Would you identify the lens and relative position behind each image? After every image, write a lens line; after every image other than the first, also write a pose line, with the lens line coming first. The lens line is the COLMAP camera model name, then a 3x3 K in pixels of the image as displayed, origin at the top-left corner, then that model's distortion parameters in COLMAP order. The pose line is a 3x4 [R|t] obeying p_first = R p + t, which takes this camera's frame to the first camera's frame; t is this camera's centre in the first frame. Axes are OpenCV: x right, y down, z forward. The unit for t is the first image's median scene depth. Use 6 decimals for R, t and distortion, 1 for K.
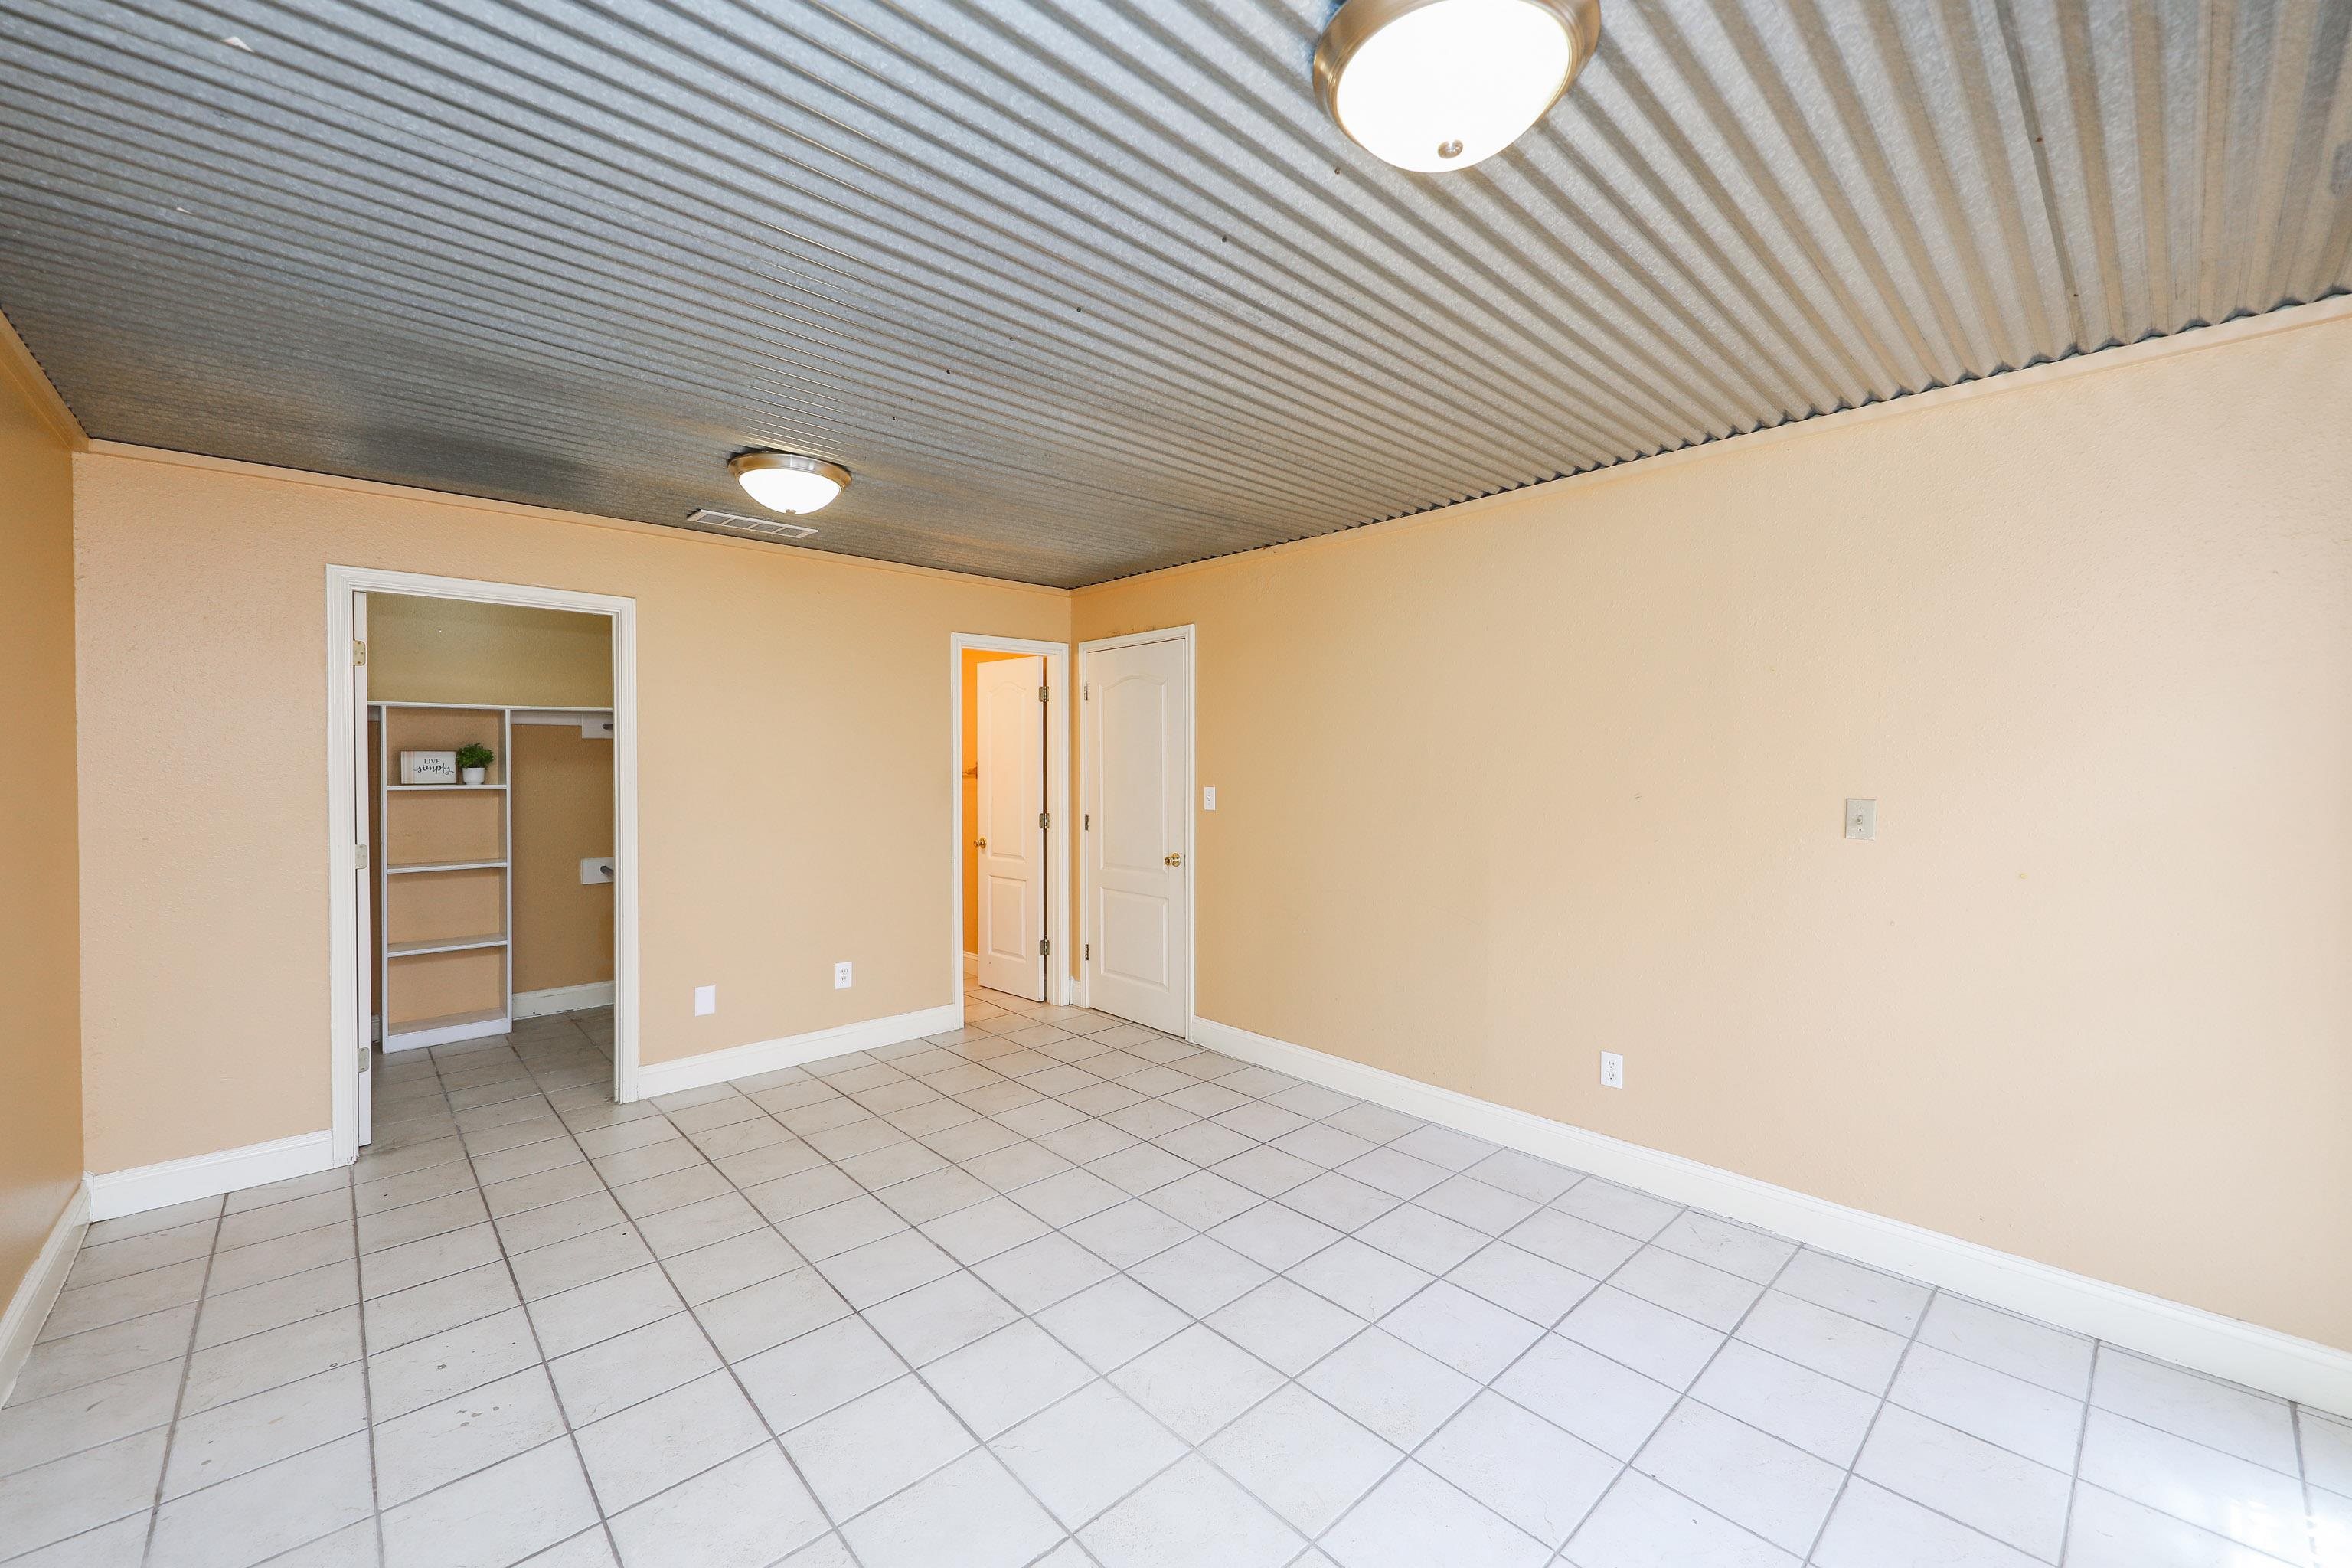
lens RADIAL K [[960.9, 0, 1153.5], [0, 960.9, 783.1], [0, 0, 1]] dist [0.000626, -0.002174]
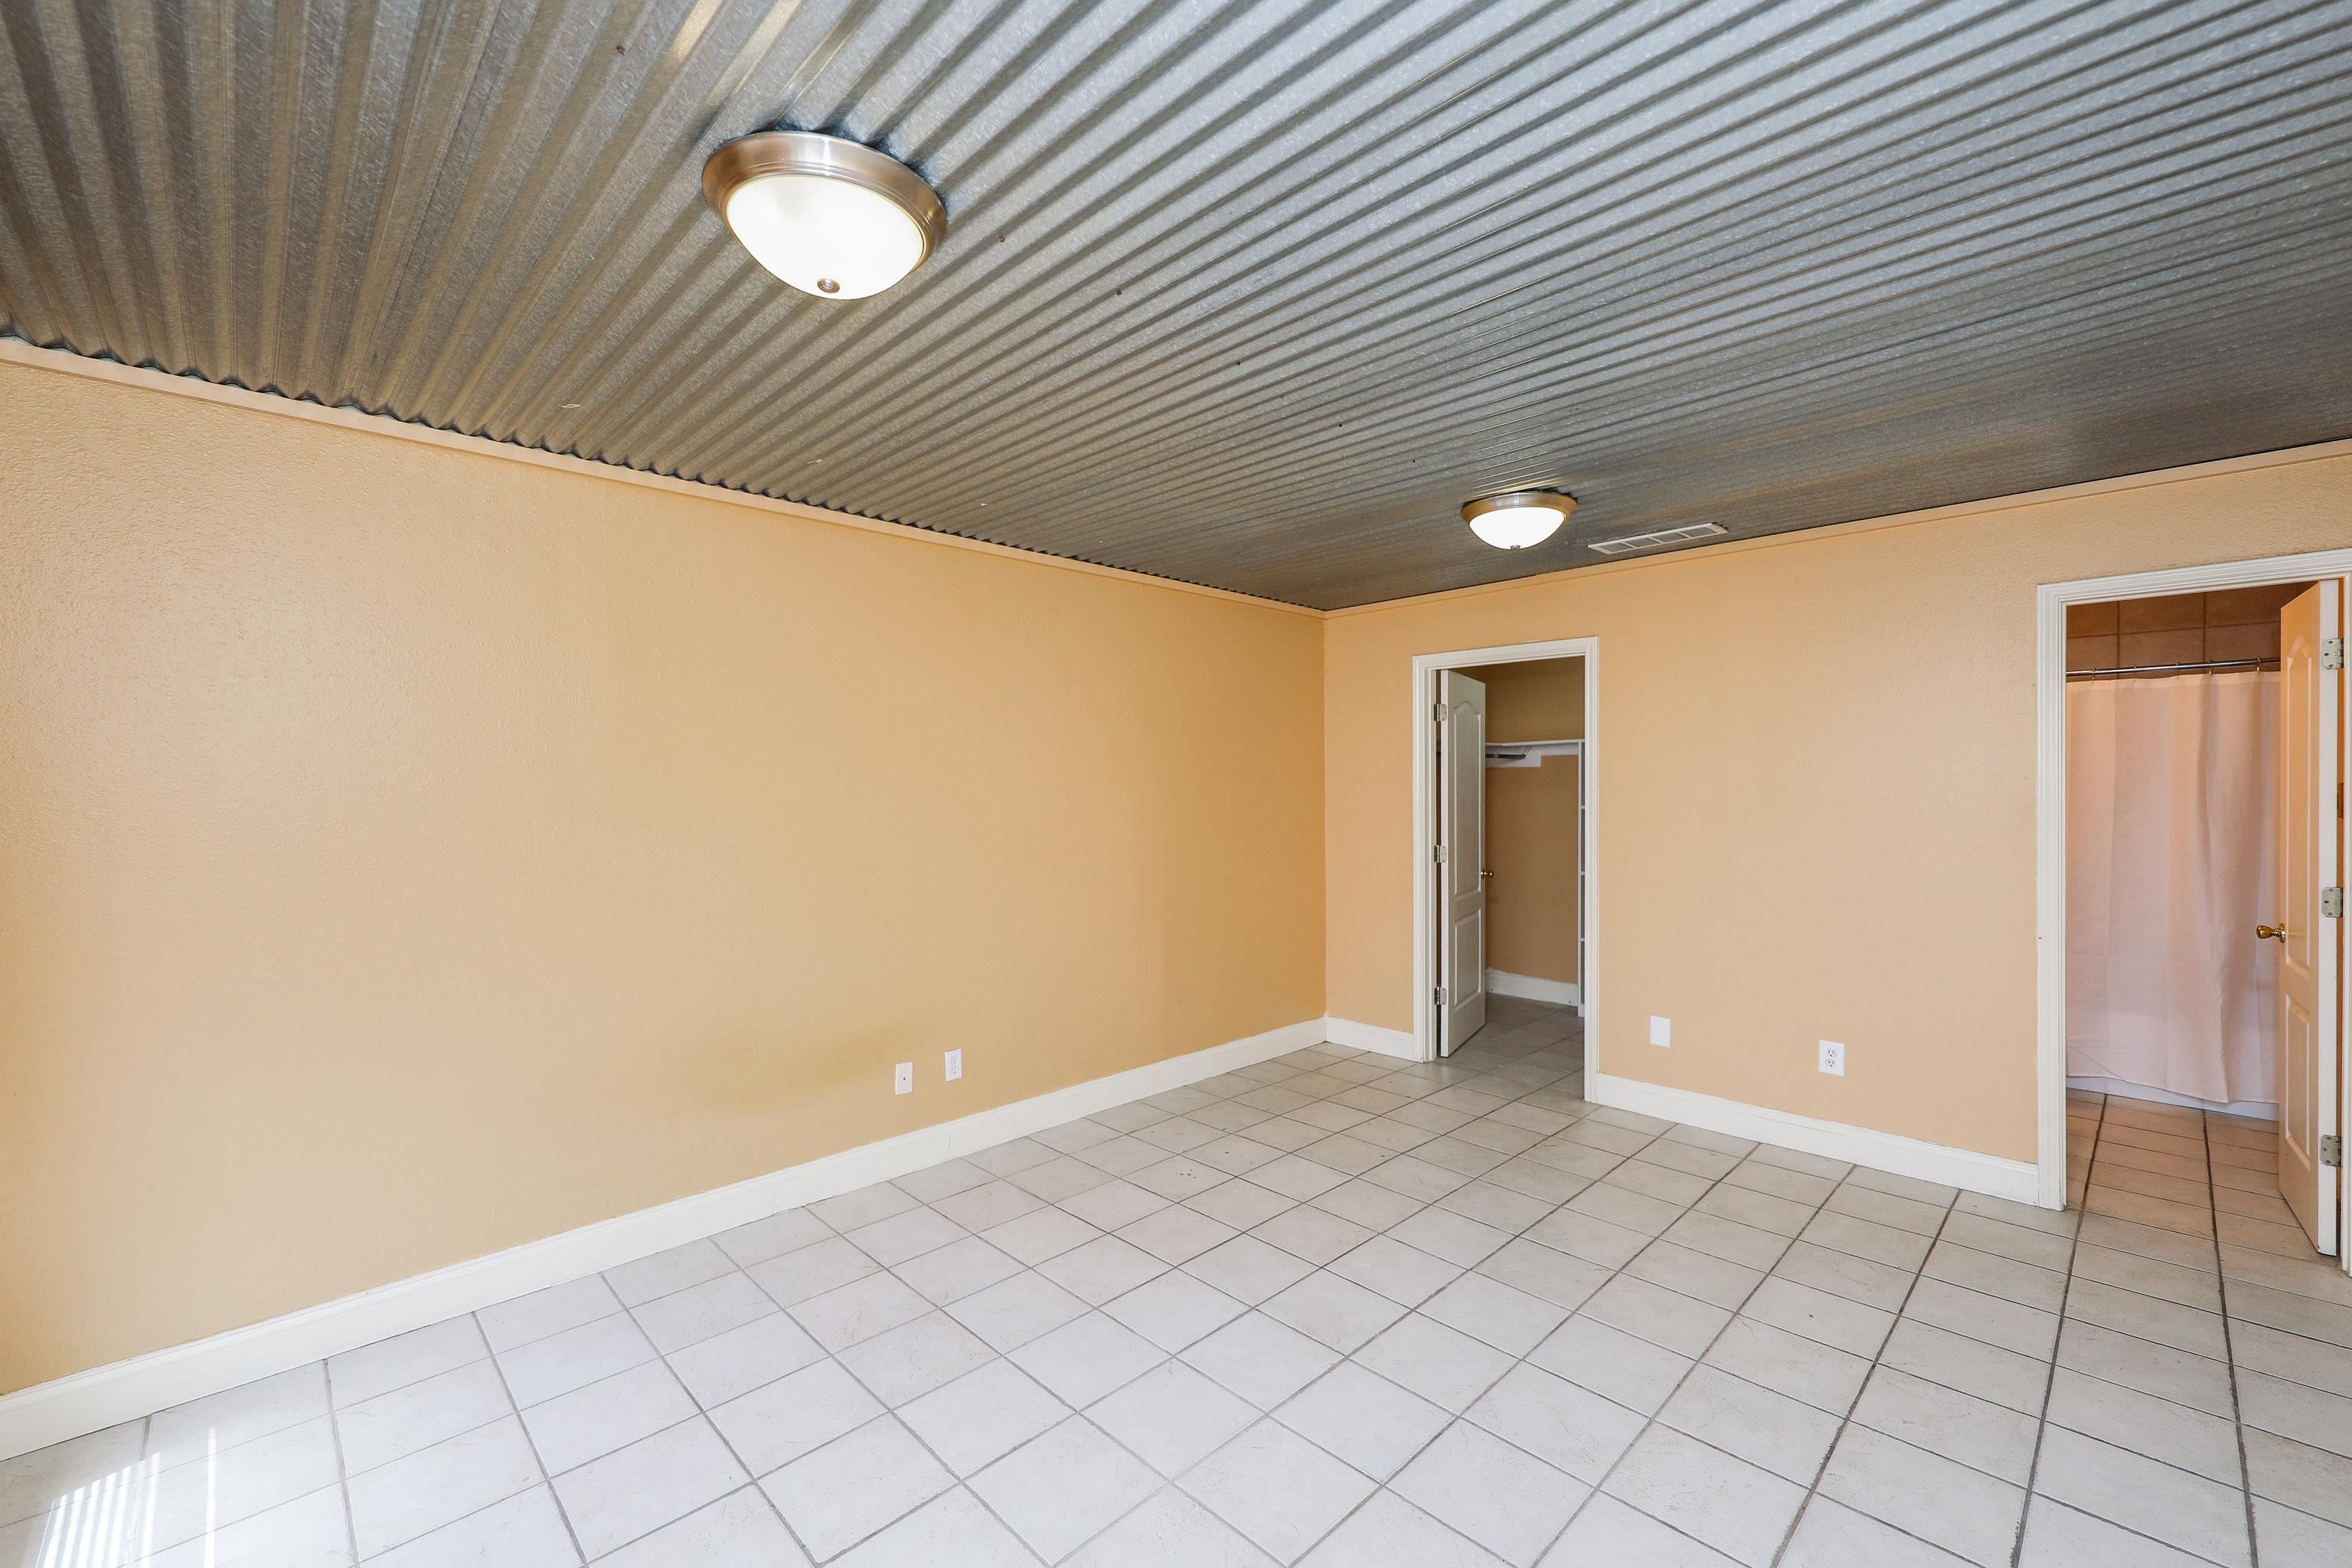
lens RADIAL K [[960.9, 0, 1154.4], [0, 960.9, 779.9], [0, 0, 1]] dist [0.000626, -0.002174]
pose [[-0.006888, -0.006835, -0.999953, 0.567954], [-0.021260, 0.999752, -0.006687, -0.013420], [0.999750, 0.021213, -0.007032, 0.534542]]
